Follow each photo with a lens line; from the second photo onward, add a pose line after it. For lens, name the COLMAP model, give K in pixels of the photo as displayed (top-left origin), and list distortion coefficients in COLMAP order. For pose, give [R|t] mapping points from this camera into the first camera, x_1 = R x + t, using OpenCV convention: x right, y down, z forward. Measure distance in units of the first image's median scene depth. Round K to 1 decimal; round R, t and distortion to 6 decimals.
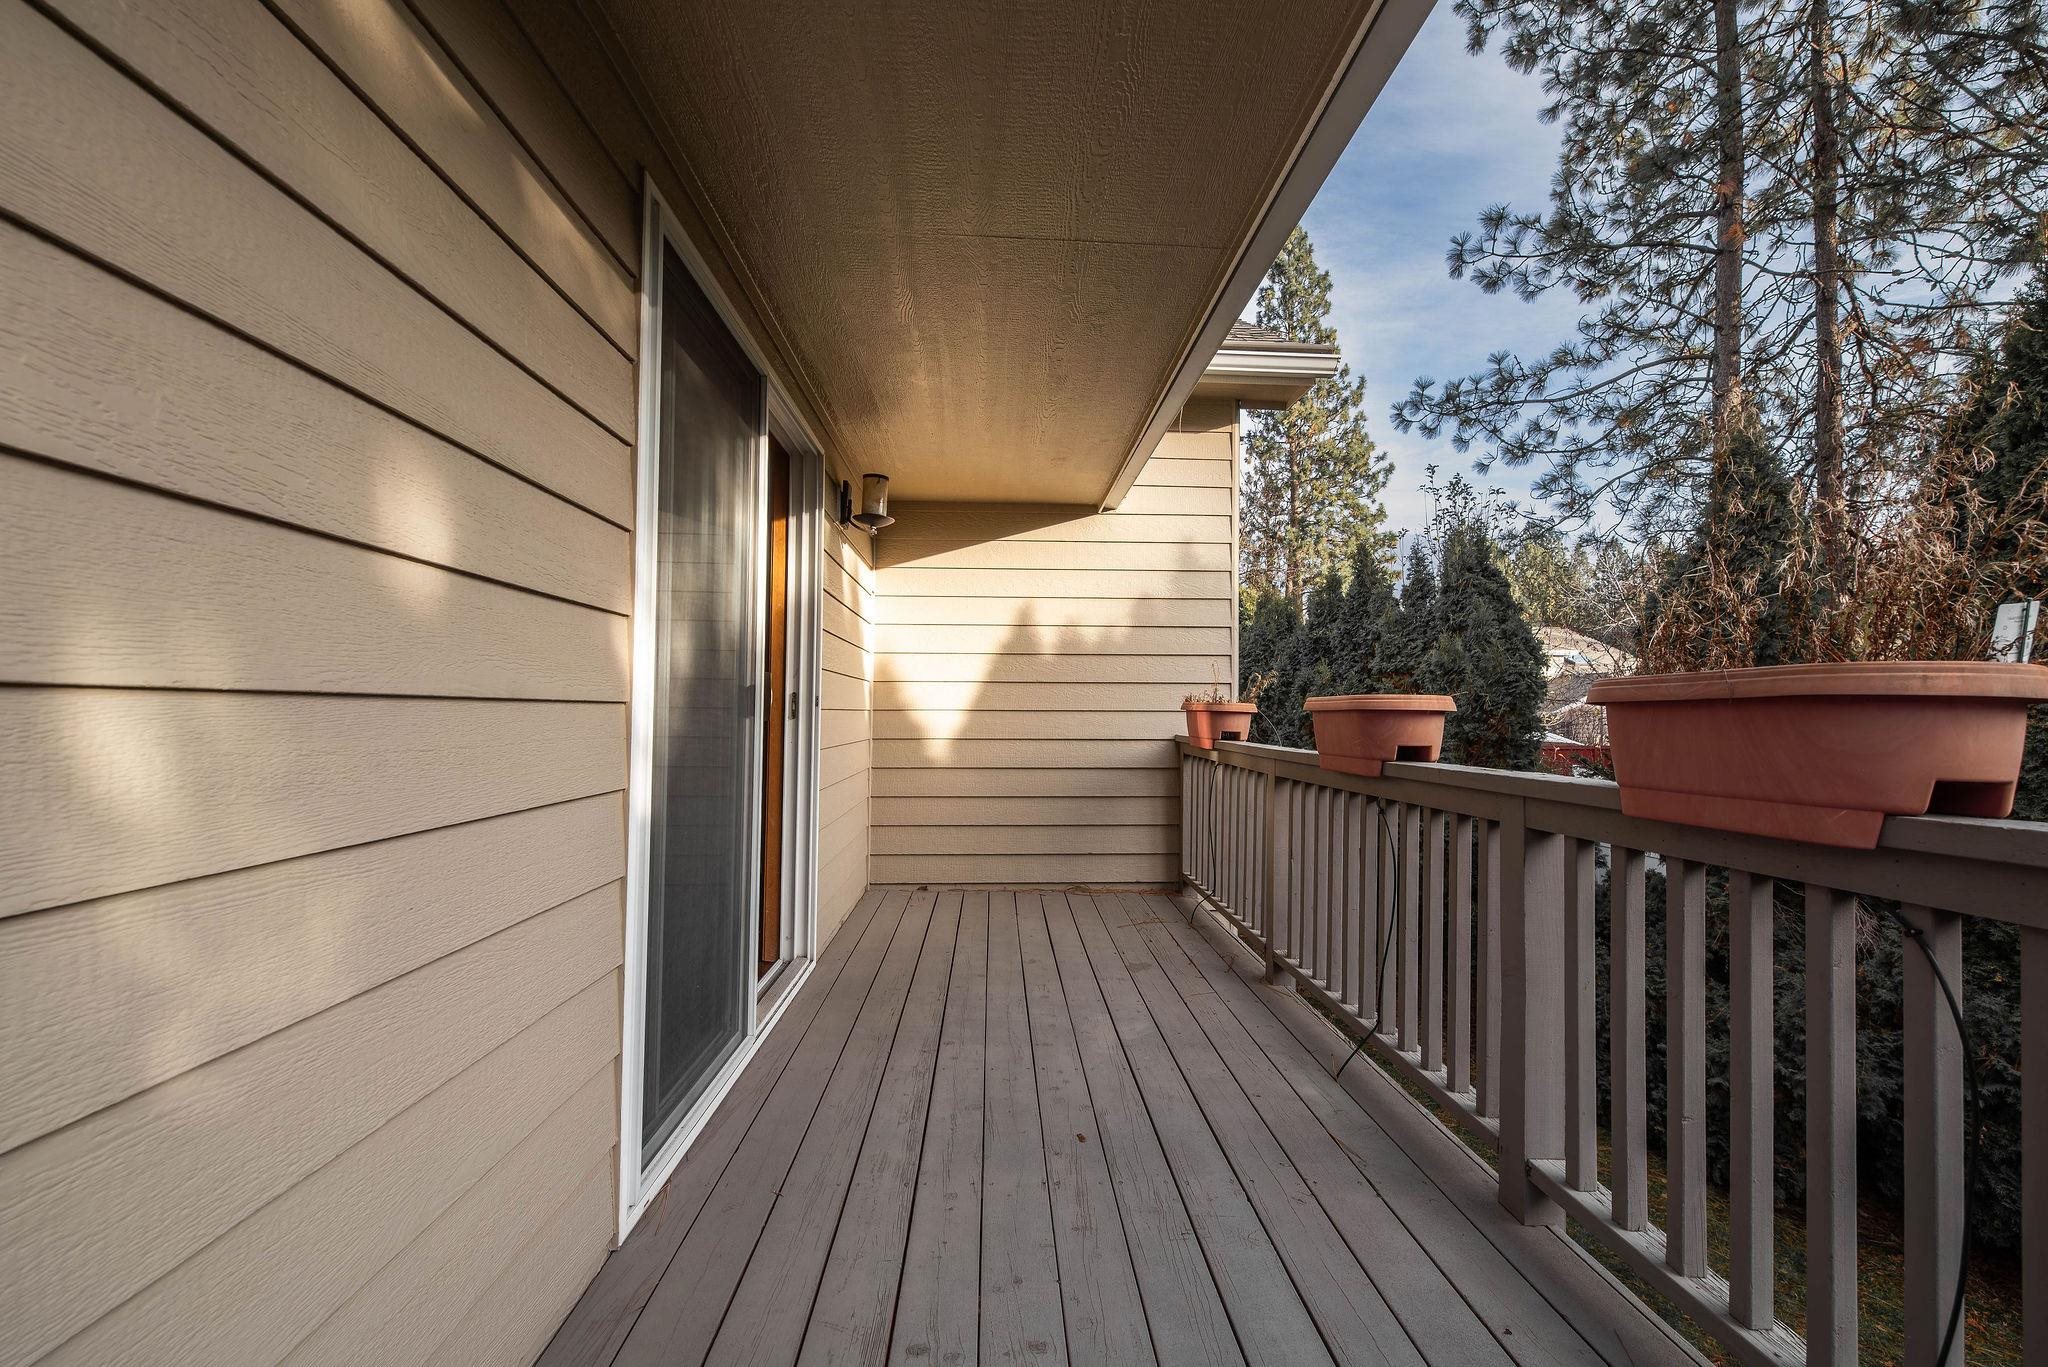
lens RADIAL K [[886.4, 0, 1035.6], [0, 886.4, 727.4], [0, 0, 1]] dist [0.026482, -0.011389]
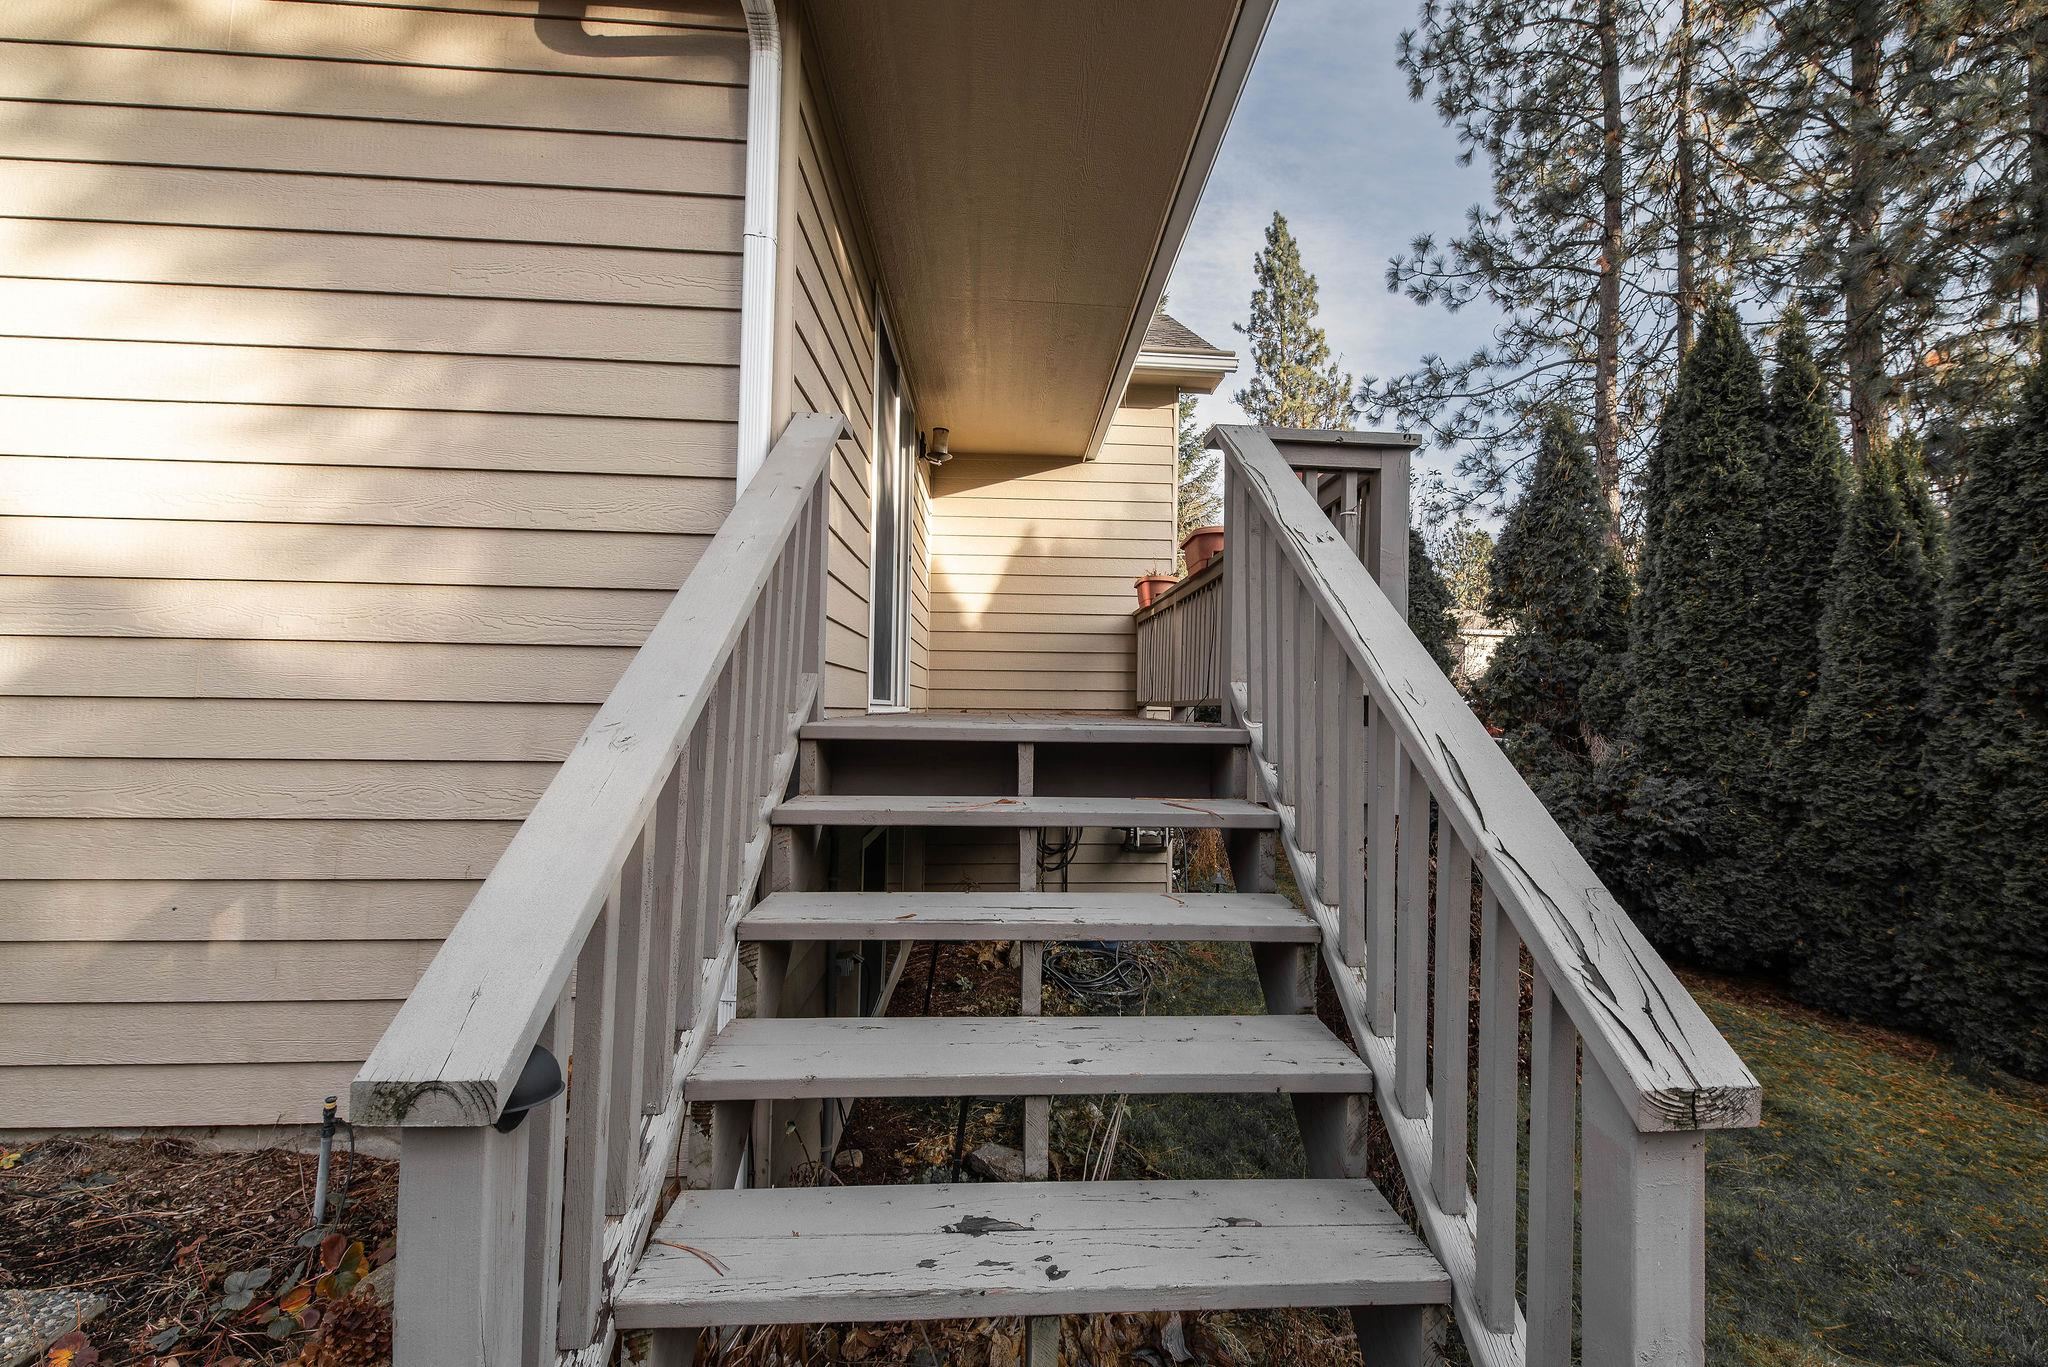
lens RADIAL K [[870.0, 0, 1050.1], [0, 870.0, 677.6], [0, 0, 1]] dist [0.013044, -0.000186]
pose [[0.999846, 0.003051, 0.017306, -0.001179], [-0.002406, 0.999307, -0.037149, 0.054686], [-0.017407, 0.037101, 0.999160, -0.136534]]
